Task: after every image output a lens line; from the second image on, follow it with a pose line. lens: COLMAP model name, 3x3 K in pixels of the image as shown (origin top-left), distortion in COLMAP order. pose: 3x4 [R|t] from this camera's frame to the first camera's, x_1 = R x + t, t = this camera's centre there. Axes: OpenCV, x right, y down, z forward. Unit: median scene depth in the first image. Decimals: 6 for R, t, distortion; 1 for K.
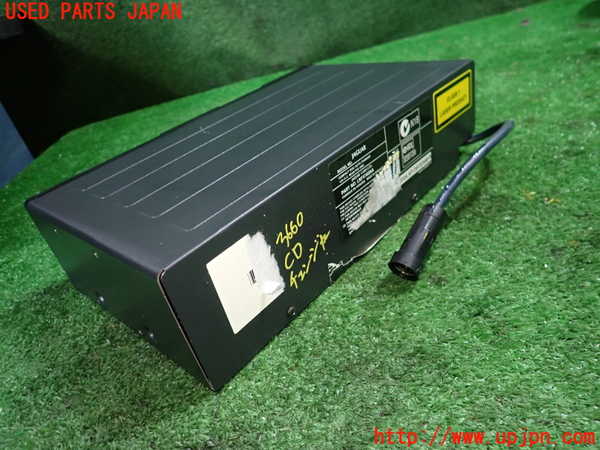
lens RADIAL K [[441.1, 0, 300.0], [0, 441.1, 225.0], [0, 0, 1]] dist [0.022824, -0.006595]
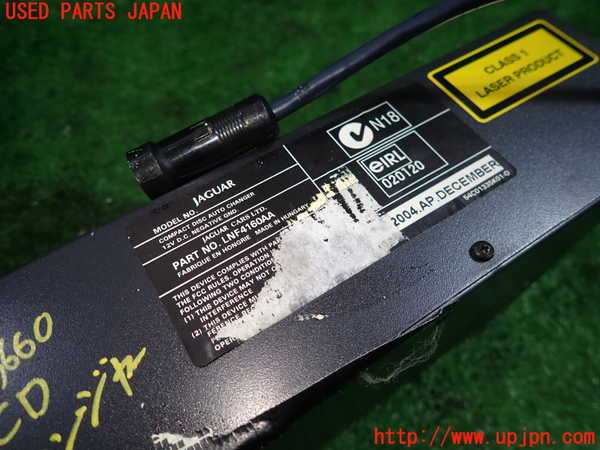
lens RADIAL K [[441.1, 0, 300.0], [0, 441.1, 225.0], [0, 0, 1]] dist [0.022824, -0.006595]
pose [[0.822771, 0.150243, 0.548156, -0.071544], [0.004376, 0.962727, -0.270440, 0.017041], [-0.568356, 0.224909, 0.791446, 0.578808]]
